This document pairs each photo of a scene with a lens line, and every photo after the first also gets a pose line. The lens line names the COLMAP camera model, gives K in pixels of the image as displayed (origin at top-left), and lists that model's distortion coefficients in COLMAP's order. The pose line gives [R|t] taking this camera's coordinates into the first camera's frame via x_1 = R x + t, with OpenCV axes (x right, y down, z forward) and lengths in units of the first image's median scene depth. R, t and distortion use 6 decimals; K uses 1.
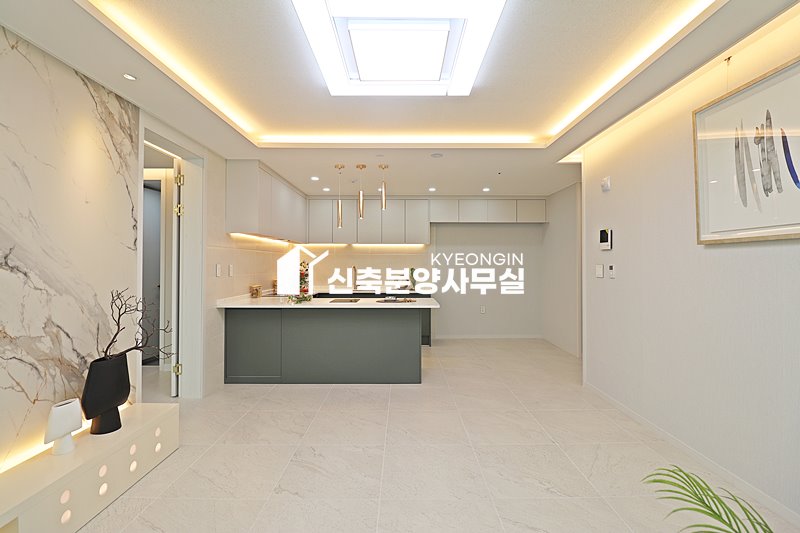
lens RADIAL K [[370.9, 0, 404.1], [0, 370.9, 261.3], [0, 0, 1]] dist [0.000715, -0.011697]
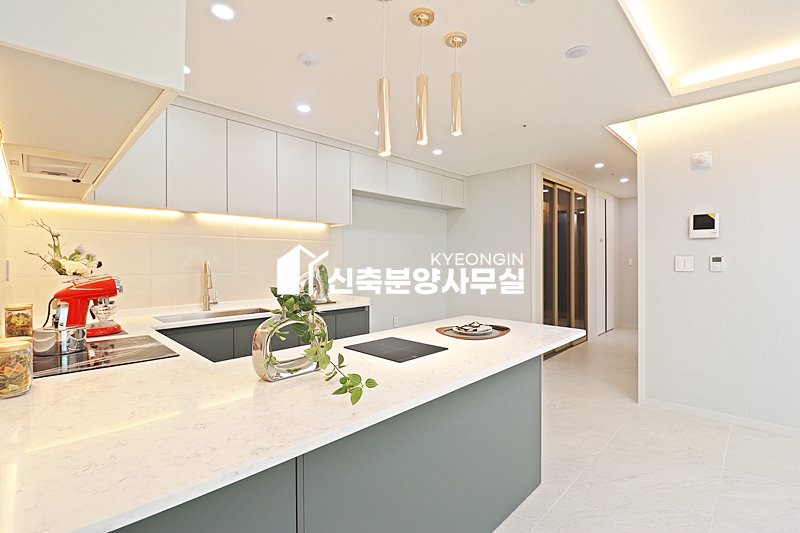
lens RADIAL K [[370.9, 0, 404.1], [0, 370.9, 261.3], [0, 0, 1]] dist [0.000715, -0.011697]
pose [[0.702855, -0.003964, 0.711322, -0.434456], [-0.000873, 0.999979, 0.006435, 0.013456], [-0.711332, -0.005144, 0.702837, 0.731360]]
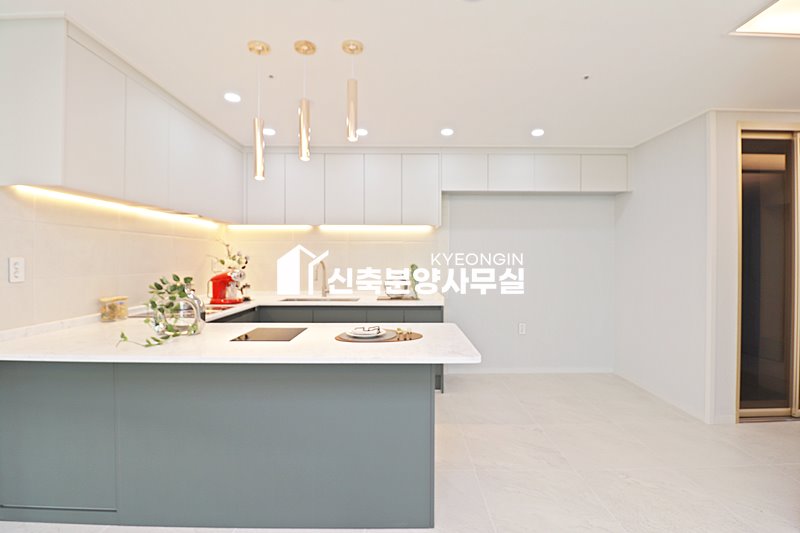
lens RADIAL K [[370.9, 0, 404.1], [0, 370.9, 261.3], [0, 0, 1]] dist [0.000715, -0.011697]
pose [[1.000000, 0.000155, -0.000153, 0.009714], [-0.000153, 0.999937, 0.011202, 0.009605], [0.000155, -0.011202, 0.999937, 0.537474]]
